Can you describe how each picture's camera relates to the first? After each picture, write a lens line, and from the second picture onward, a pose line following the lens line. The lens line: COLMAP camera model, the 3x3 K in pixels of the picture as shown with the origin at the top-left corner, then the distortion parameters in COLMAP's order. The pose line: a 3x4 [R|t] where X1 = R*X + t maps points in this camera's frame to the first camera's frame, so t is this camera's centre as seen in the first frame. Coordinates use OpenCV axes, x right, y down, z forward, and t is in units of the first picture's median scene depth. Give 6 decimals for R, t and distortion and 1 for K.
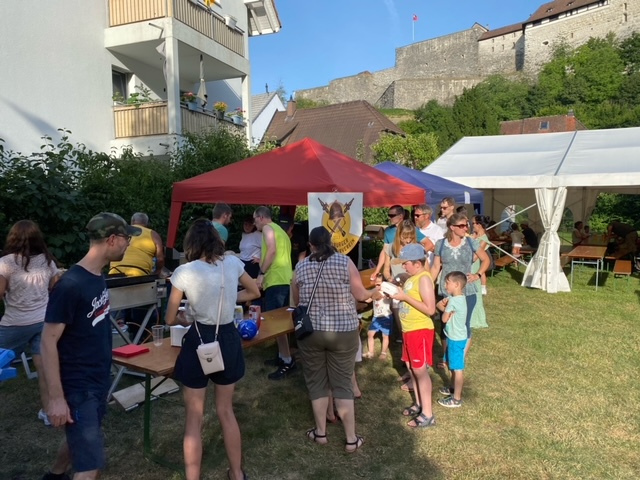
lens RADIAL K [[489.0, 0, 320.0], [0, 489.0, 240.0], [0, 0, 1]] dist [0.066855, -0.075276]
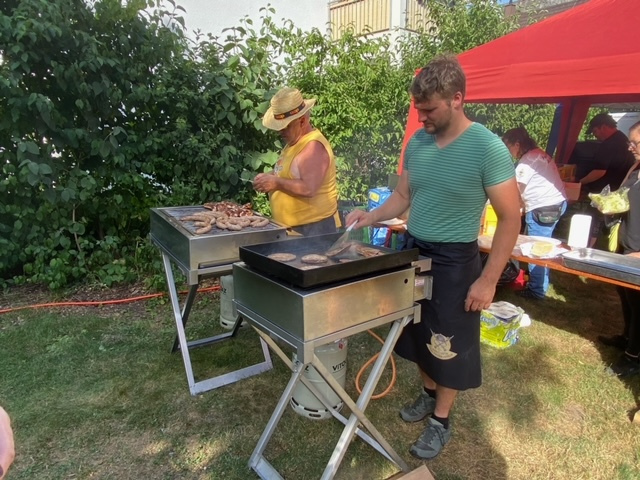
lens RADIAL K [[416.4, 0, 319.8], [0, 416.4, 265.3], [0, 0, 1]] dist [0.002348, 0.000257]
pose [[0.914294, 0.114453, -0.388545, -0.093948], [-0.019627, 0.970640, 0.239735, 0.000871], [0.404576, -0.211563, 0.889696, 0.229533]]
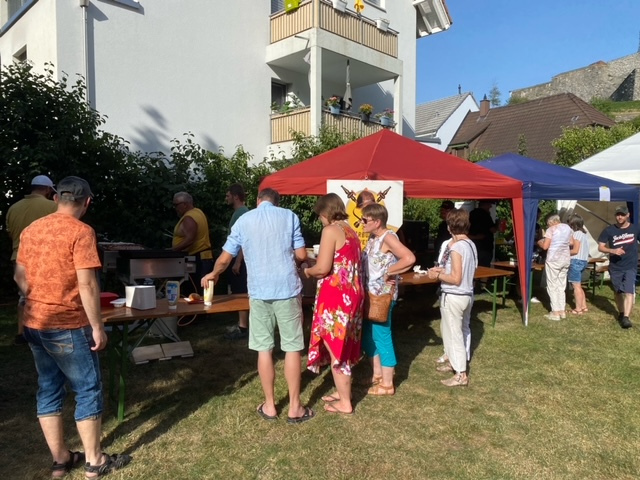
lens RADIAL K [[489.0, 0, 320.0], [0, 489.0, 240.0], [0, 0, 1]] dist [0.066855, -0.075276]
pose [[0.917764, 0.039774, -0.395130, 0.138416], [-0.044819, 0.998989, -0.003541, 0.011757], [0.394590, 0.020959, 0.918618, 0.030175]]
